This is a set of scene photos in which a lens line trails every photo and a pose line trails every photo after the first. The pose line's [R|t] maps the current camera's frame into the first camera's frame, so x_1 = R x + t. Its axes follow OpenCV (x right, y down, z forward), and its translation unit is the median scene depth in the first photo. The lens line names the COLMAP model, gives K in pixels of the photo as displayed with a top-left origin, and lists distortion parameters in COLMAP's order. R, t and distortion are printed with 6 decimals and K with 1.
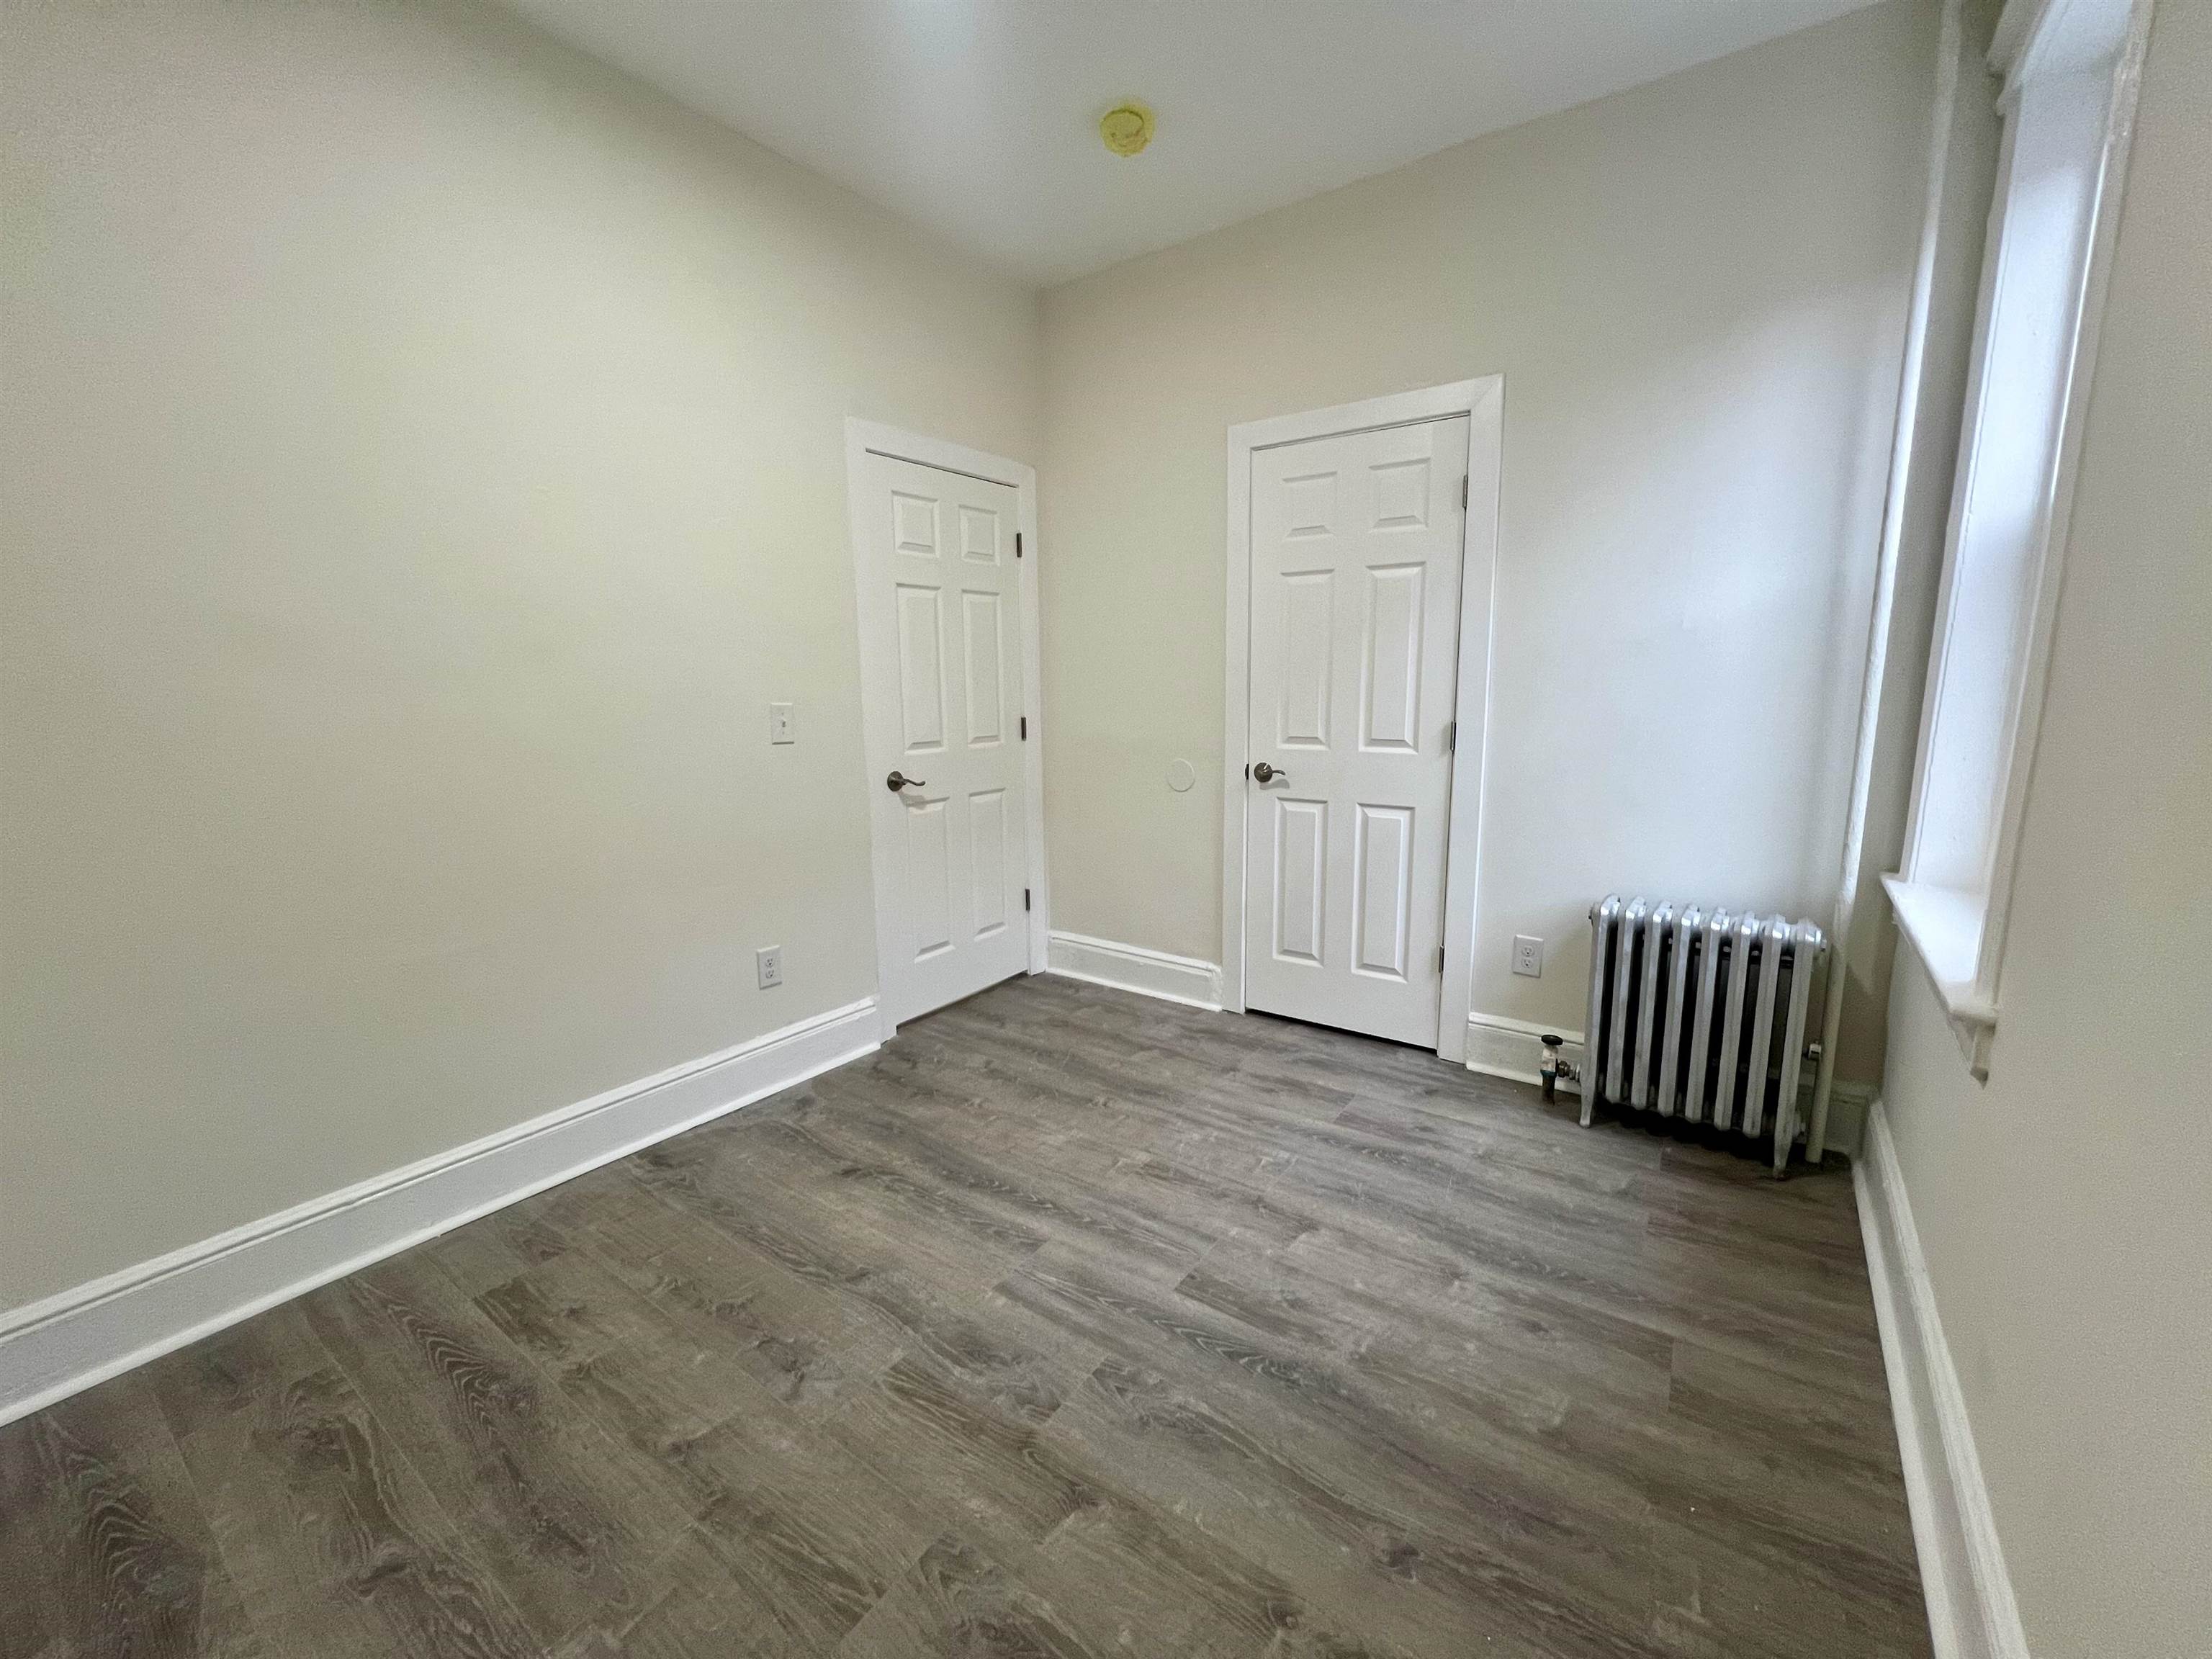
lens RADIAL K [[886.0, 0, 1102.4], [0, 886.0, 822.1], [0, 0, 1]] dist [-0.001802, 0.000109]
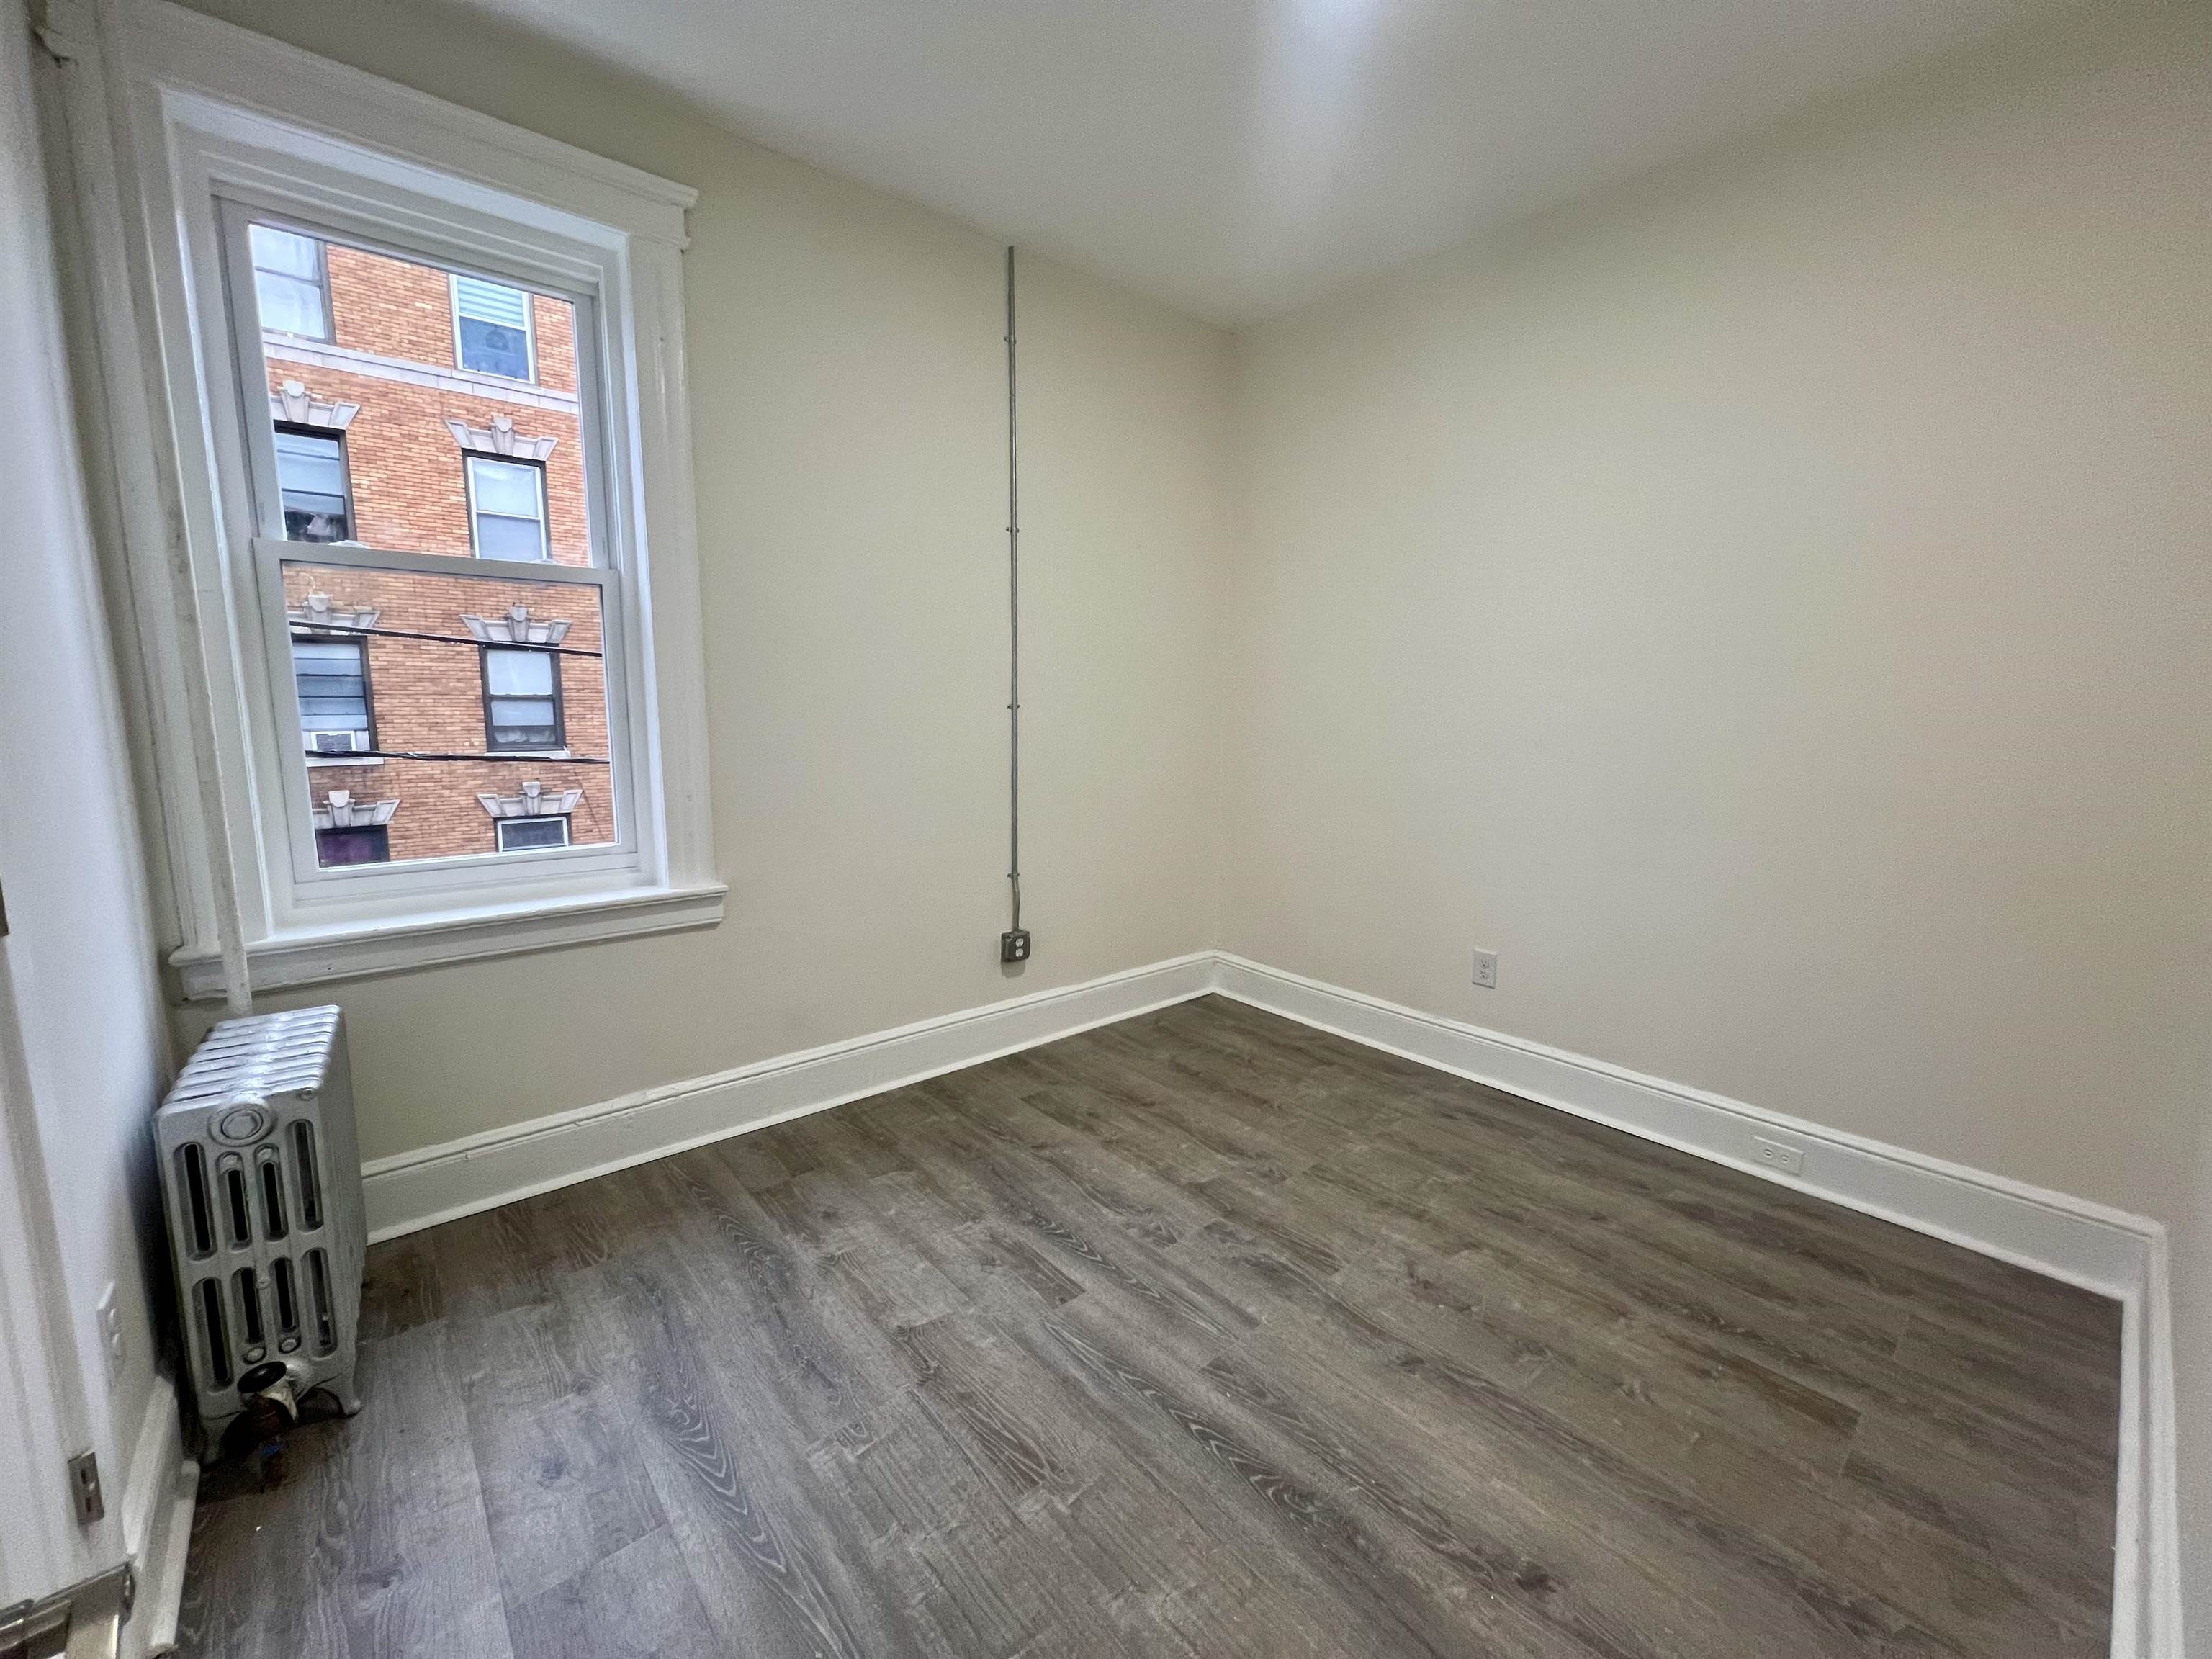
lens RADIAL K [[886.0, 0, 1102.4], [0, 886.0, 822.1], [0, 0, 1]] dist [-0.001802, 0.000109]
pose [[-0.972869, -0.027406, 0.229726, -0.166287], [0.042713, 0.954614, 0.294769, -0.315735], [-0.227378, 0.296584, -0.927544, 1.824283]]
